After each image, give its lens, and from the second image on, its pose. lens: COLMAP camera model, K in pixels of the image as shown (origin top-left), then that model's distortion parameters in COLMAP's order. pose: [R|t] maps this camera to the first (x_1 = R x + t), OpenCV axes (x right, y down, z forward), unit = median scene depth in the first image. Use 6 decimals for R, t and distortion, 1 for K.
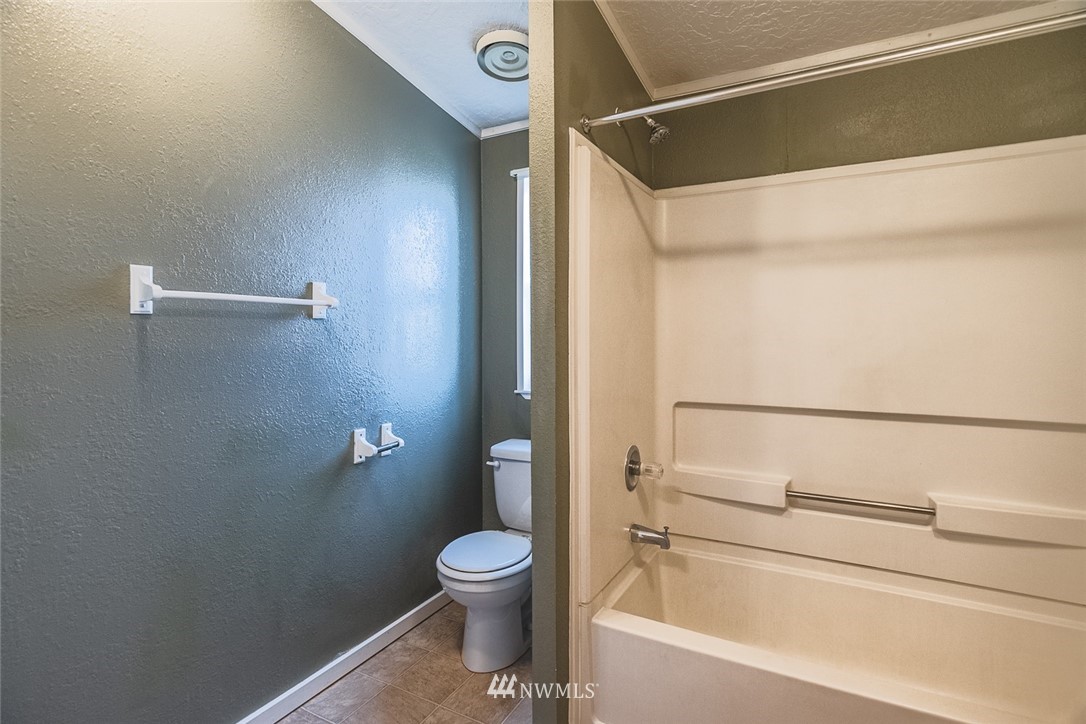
lens RADIAL K [[537.6, 0, 540.7], [0, 537.6, 334.8], [0, 0, 1]] dist [-0.001071, 0.000273]
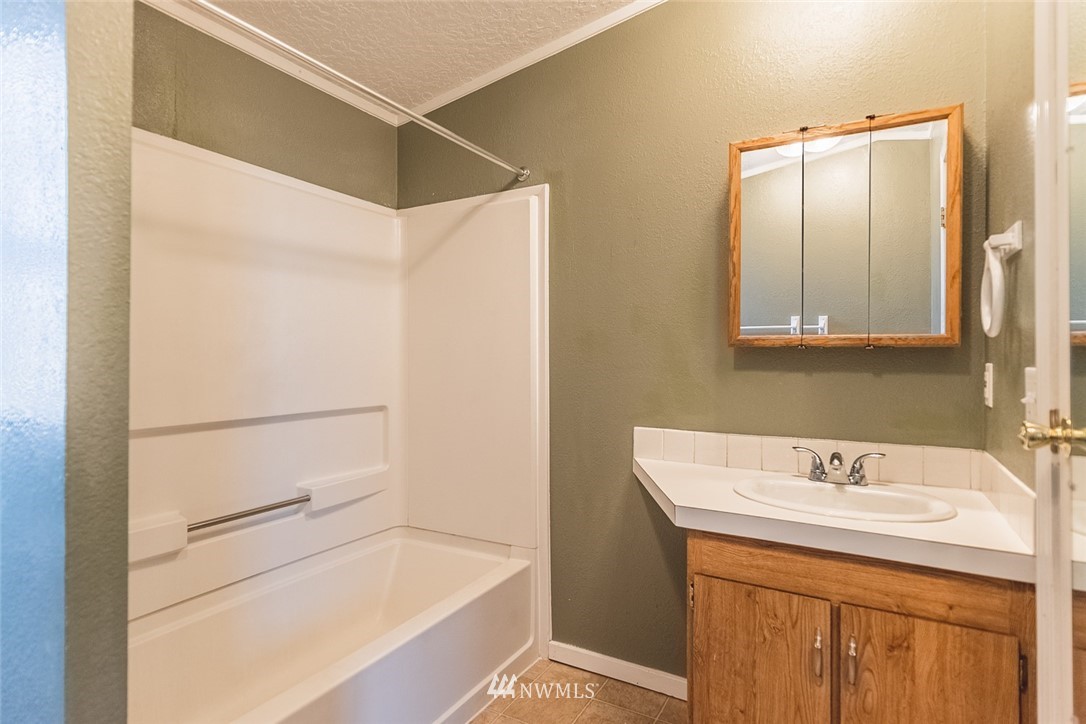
lens RADIAL K [[574.6, 0, 540.9], [0, 574.6, 356.4], [0, 0, 1]] dist [0.002929, -0.000211]
pose [[0.019008, 0.001008, 0.999819, -0.422244], [-0.003021, 0.999995, -0.000951, 0.028686], [-0.999815, -0.003003, 0.019010, 0.443222]]
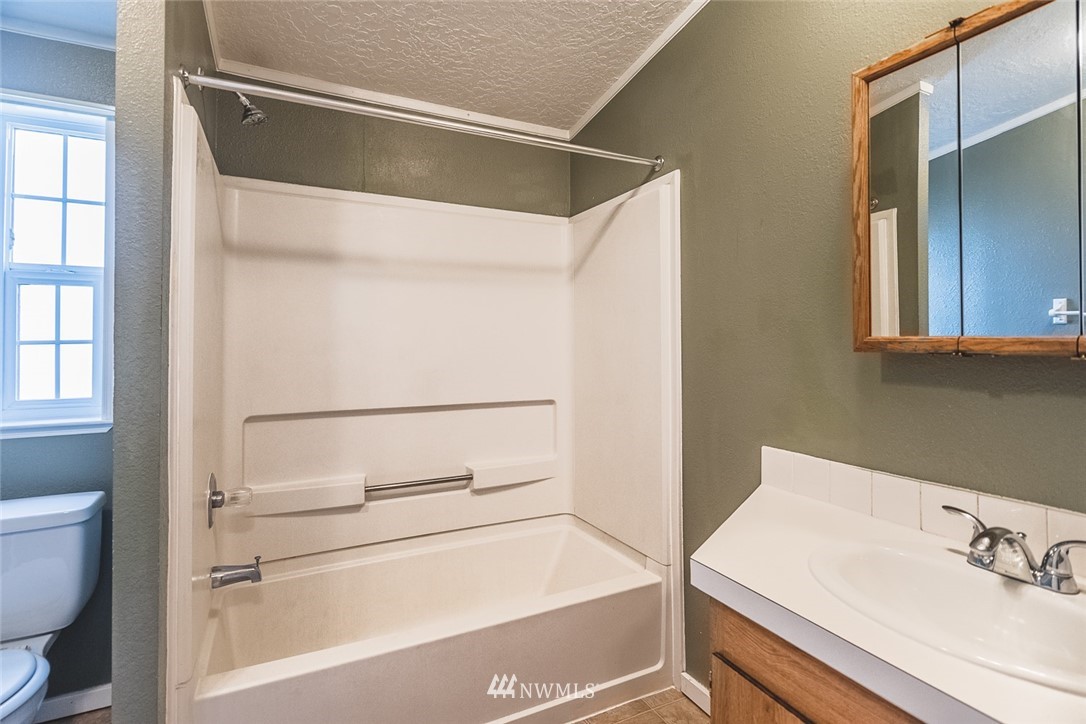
lens RADIAL K [[529.3, 0, 546.1], [0, 529.3, 335.5], [0, 0, 1]] dist [0.000999, 0.000155]
pose [[0.575017, 0.011436, 0.818062, -0.205899], [-0.000558, 0.999908, -0.013586, 0.001077], [-0.818141, 0.007356, 0.574970, 0.093284]]
